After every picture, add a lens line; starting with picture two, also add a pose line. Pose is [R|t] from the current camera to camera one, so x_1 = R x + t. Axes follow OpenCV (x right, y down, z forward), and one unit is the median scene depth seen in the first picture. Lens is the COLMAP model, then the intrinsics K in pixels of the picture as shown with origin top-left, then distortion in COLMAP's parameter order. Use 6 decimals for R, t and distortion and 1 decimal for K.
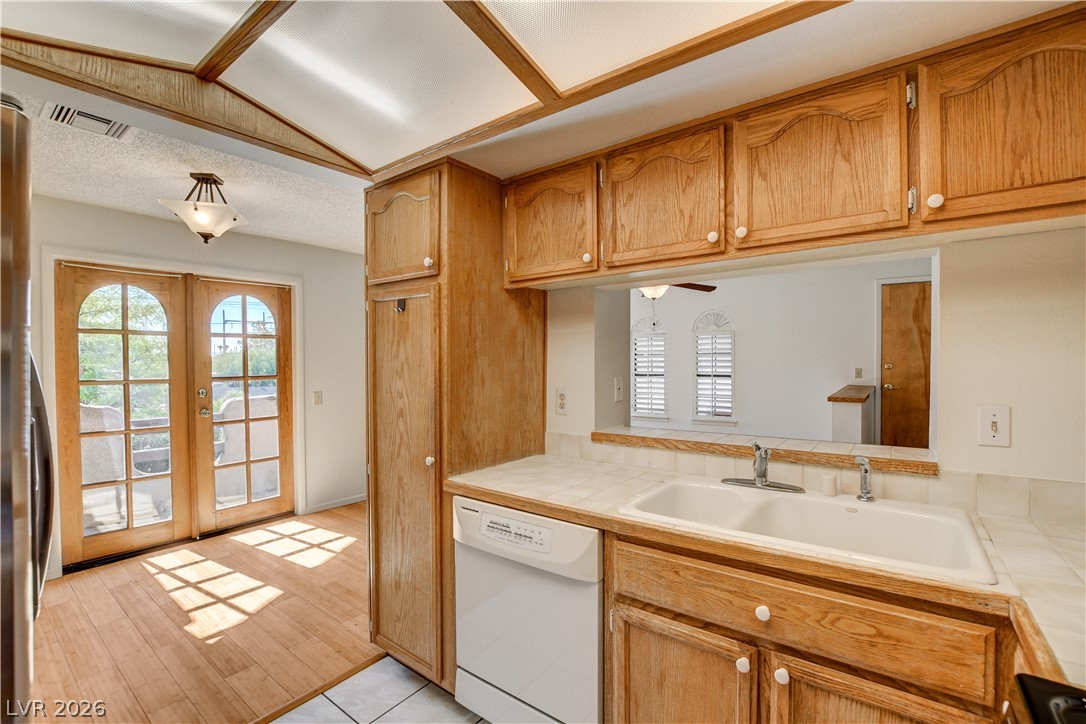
lens RADIAL K [[488.1, 0, 552.2], [0, 488.1, 364.7], [0, 0, 1]] dist [-0.031600, 0.003254]
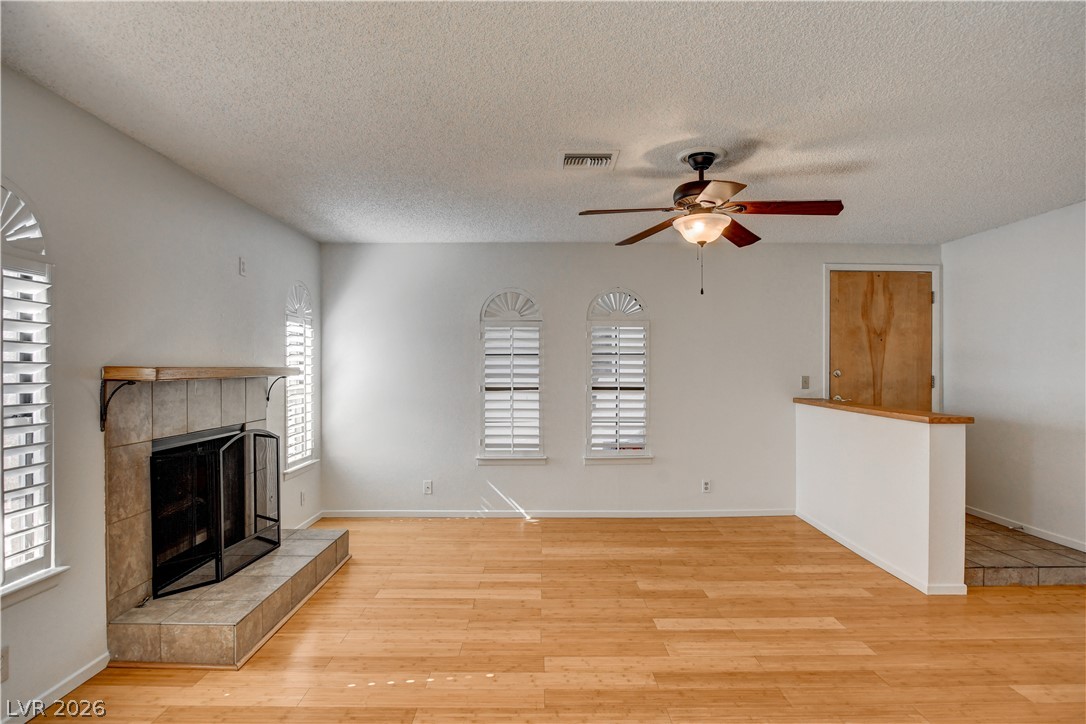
lens RADIAL K [[581.5, 0, 539.9], [0, 581.5, 372.1], [0, 0, 1]] dist [-0.027998, 0.004701]
pose [[0.797697, 0.002511, 0.603053, -0.357132], [0.001886, 0.999976, -0.006659, 0.008517], [-0.603055, 0.006449, 0.797674, 0.702017]]
